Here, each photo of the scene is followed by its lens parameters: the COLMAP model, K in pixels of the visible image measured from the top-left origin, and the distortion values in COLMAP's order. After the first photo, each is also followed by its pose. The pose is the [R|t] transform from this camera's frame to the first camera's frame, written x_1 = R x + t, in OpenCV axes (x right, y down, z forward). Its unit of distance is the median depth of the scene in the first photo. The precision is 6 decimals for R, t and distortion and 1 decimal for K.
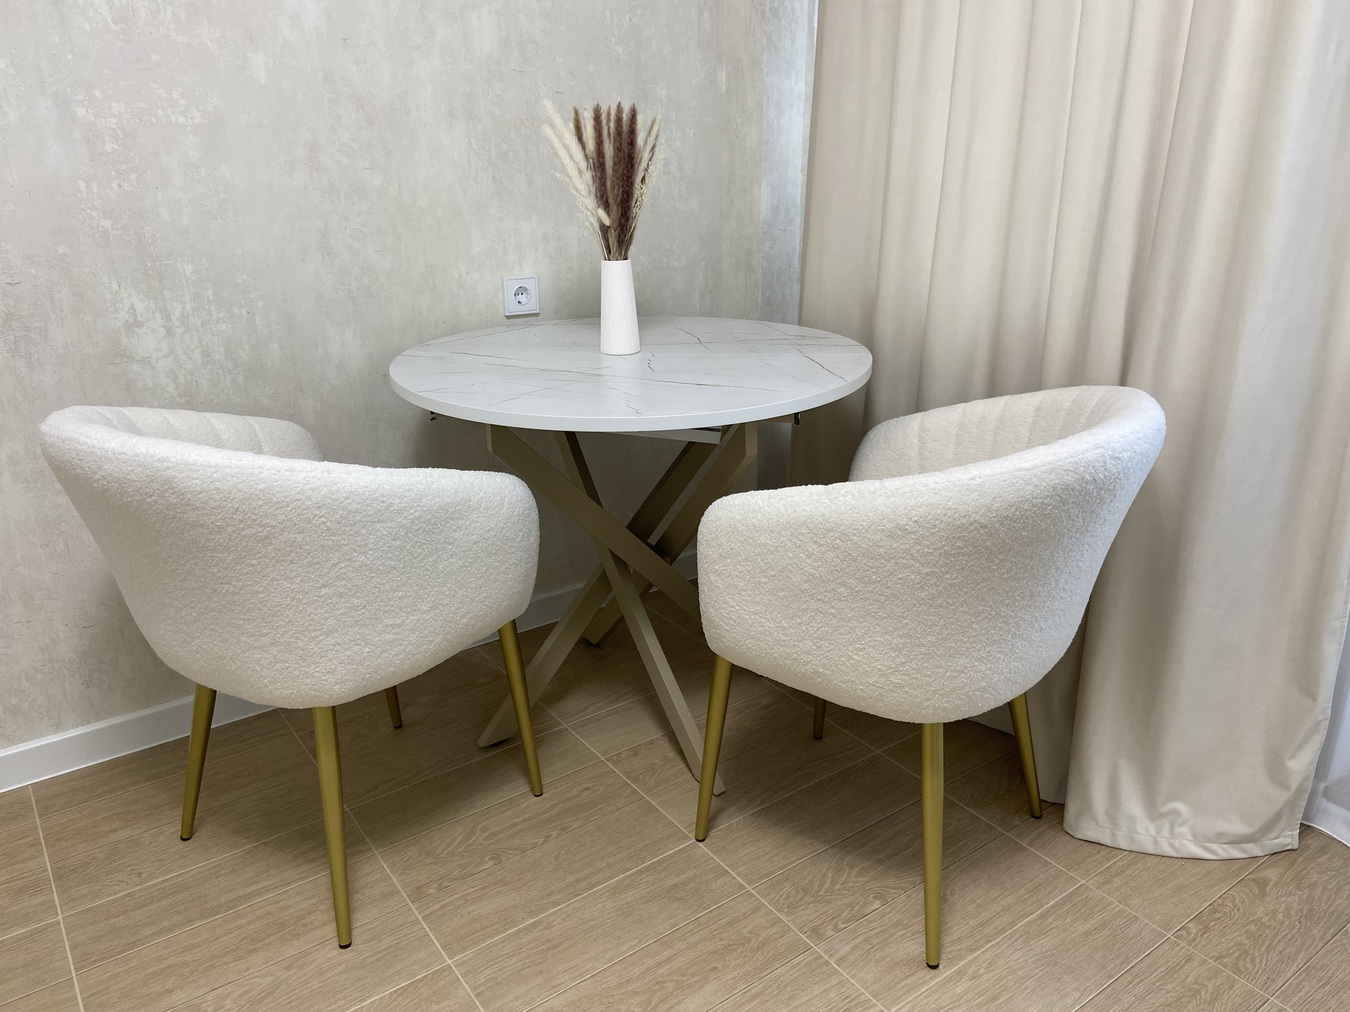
lens RADIAL K [[1017.2, 0, 687.2], [0, 1017.2, 499.0], [0, 0, 1]] dist [0.086680, -0.099144]
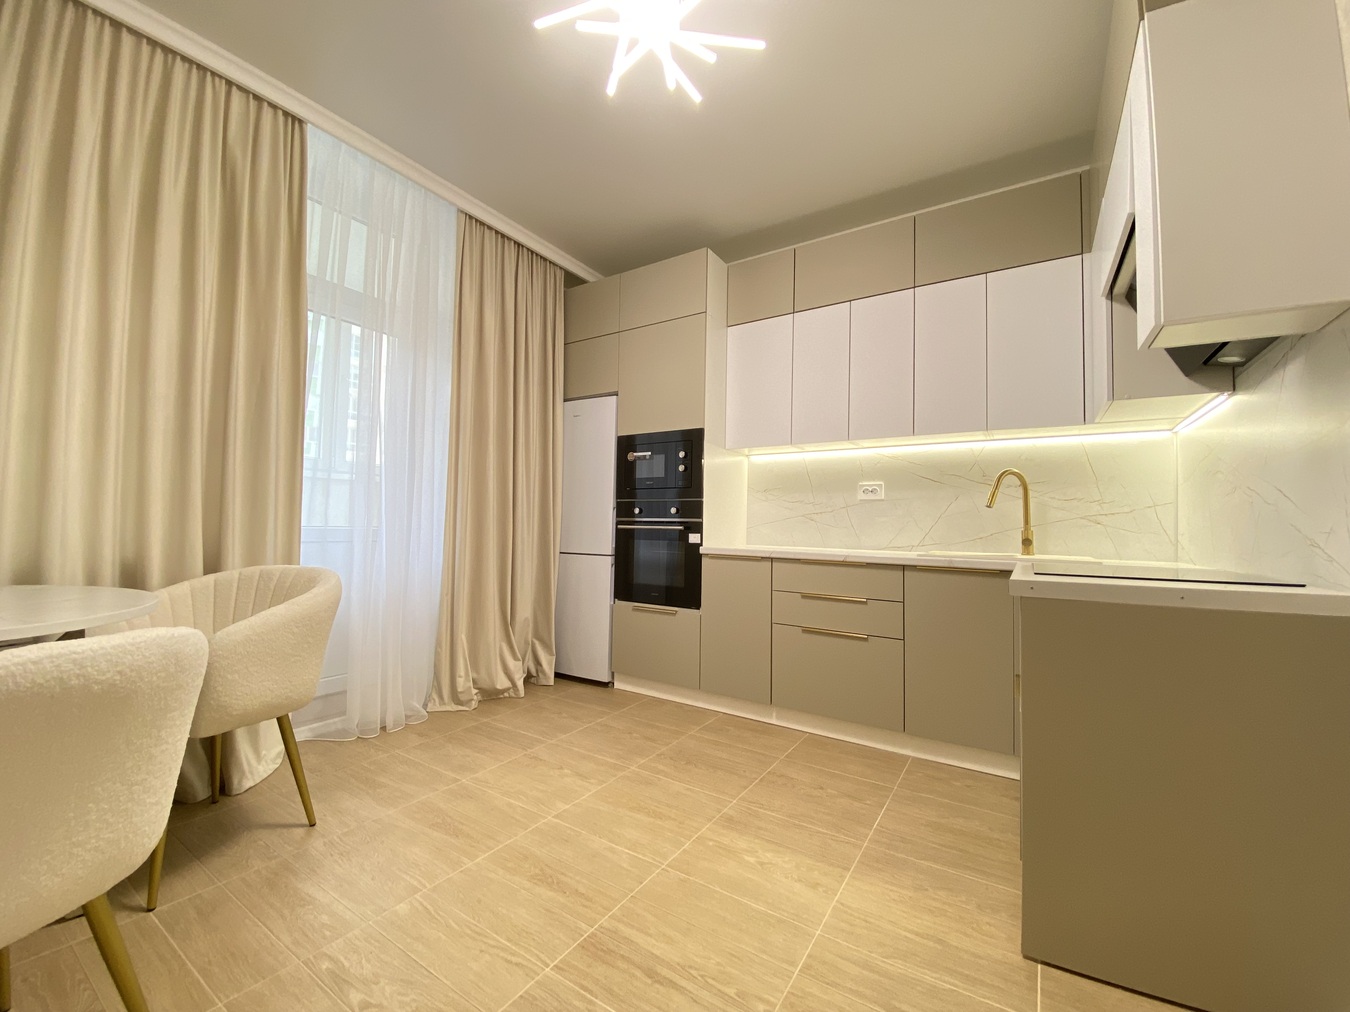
lens RADIAL K [[545.1, 0, 669.9], [0, 545.1, 502.3], [0, 0, 1]] dist [0.015980, -0.017366]
pose [[-0.348775, 0.039610, 0.936369, -0.933809], [0.297649, 0.952062, 0.070593, -0.042540], [-0.888685, 0.303330, -0.343846, 0.436546]]
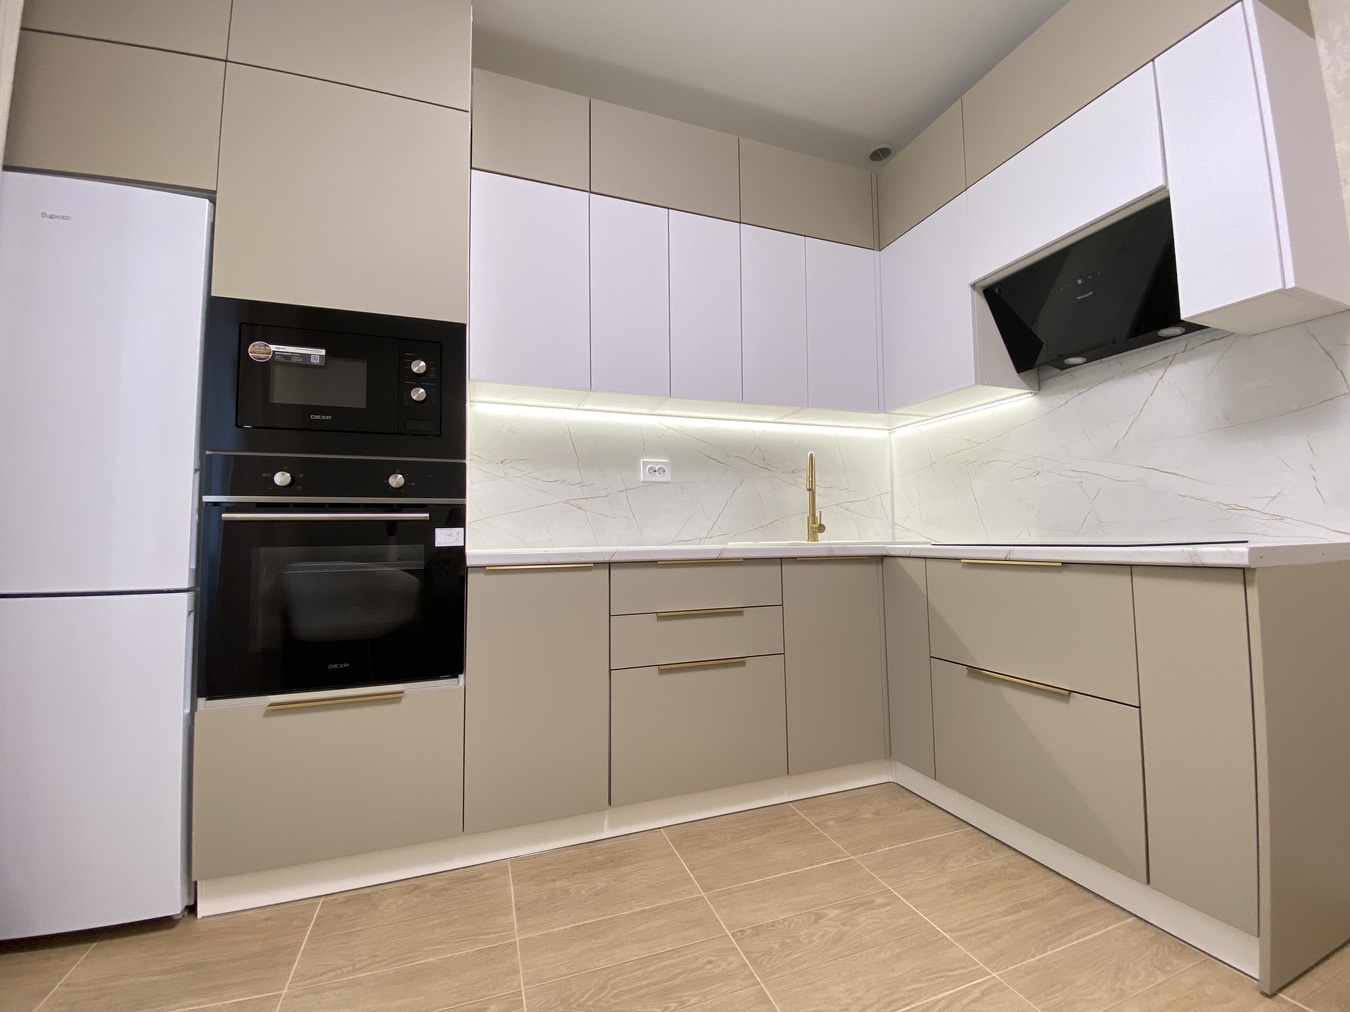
lens RADIAL K [[545.1, 0, 672.9], [0, 545.1, 503.7], [0, 0, 1]] dist [0.015980, -0.017366]
pose [[-0.957398, 0.037450, 0.286333, -0.005844], [0.114681, 0.959319, 0.257983, -0.025891], [-0.265023, 0.279829, -0.922745, 0.504160]]
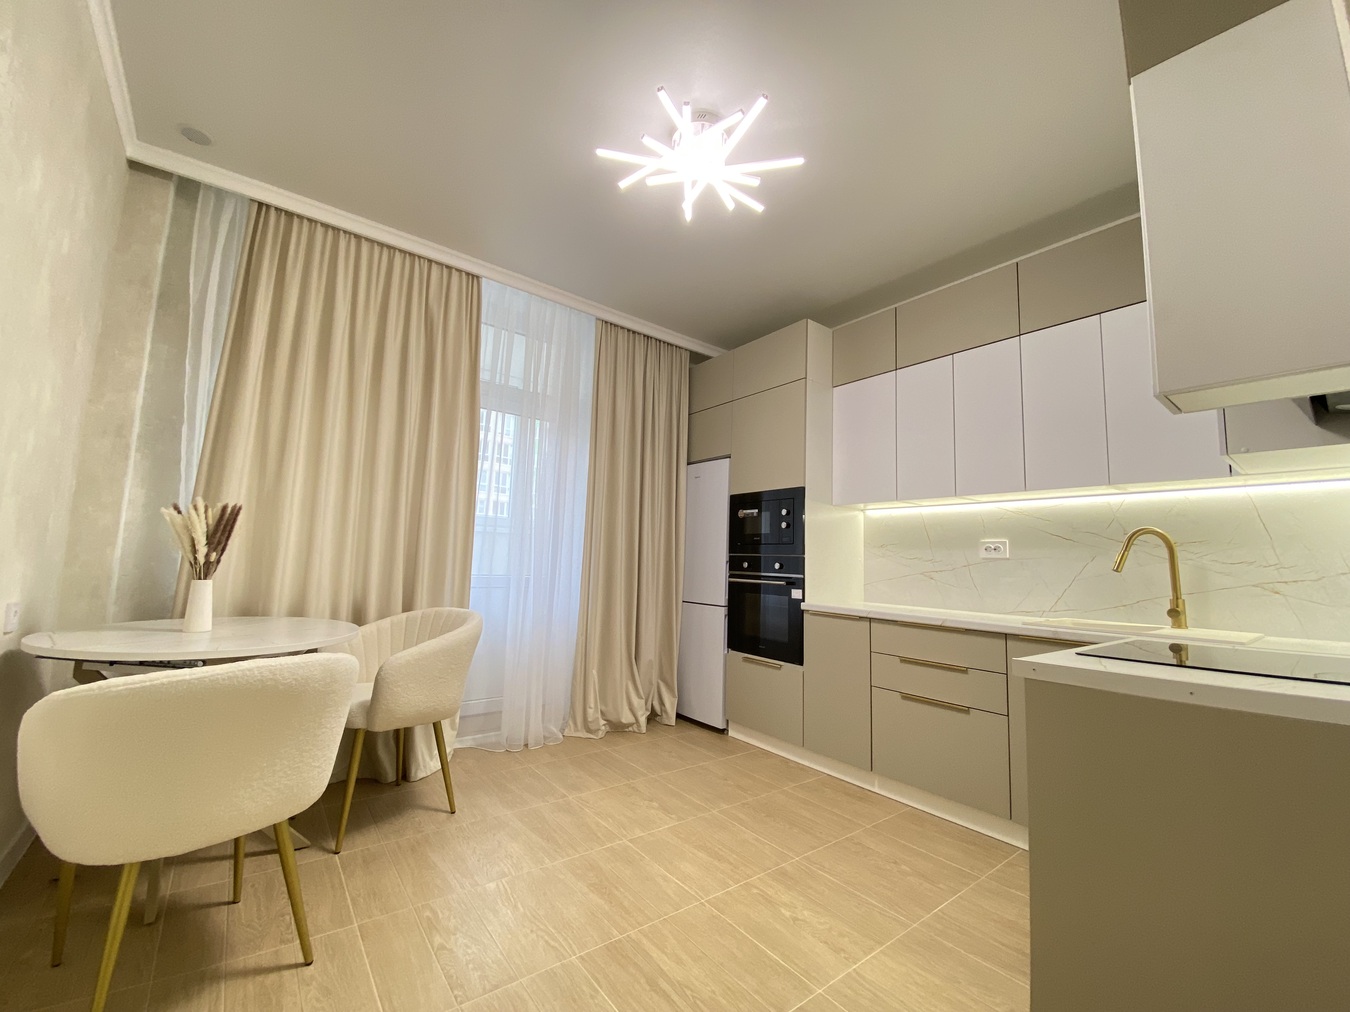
lens RADIAL K [[545.1, 0, 671.2], [0, 545.1, 502.4], [0, 0, 1]] dist [0.015980, -0.017366]
pose [[-0.018400, 0.116467, 0.993024, -1.122221], [0.301879, 0.947487, -0.105533, -0.010443], [-0.953169, 0.297831, -0.052593, 0.219648]]
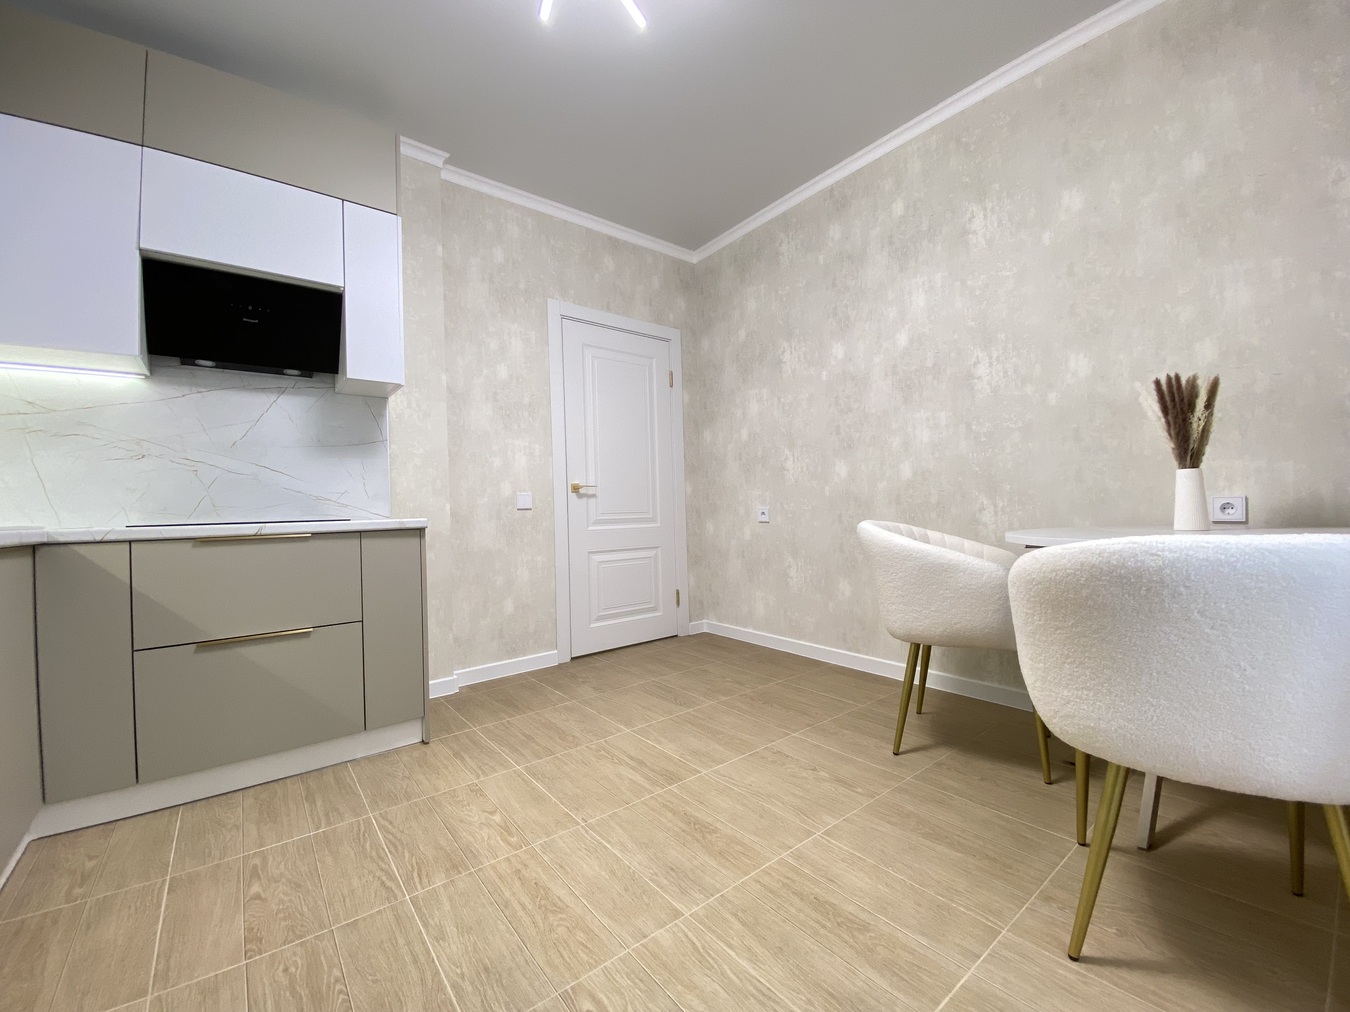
lens RADIAL K [[545.1, 0, 673.9], [0, 545.1, 505.8], [0, 0, 1]] dist [0.015980, -0.017366]
pose [[0.033956, -0.003785, -0.999416, 0.741077], [-0.308526, 0.951112, -0.014084, 0.066057], [0.950610, 0.308824, 0.031129, 0.279114]]
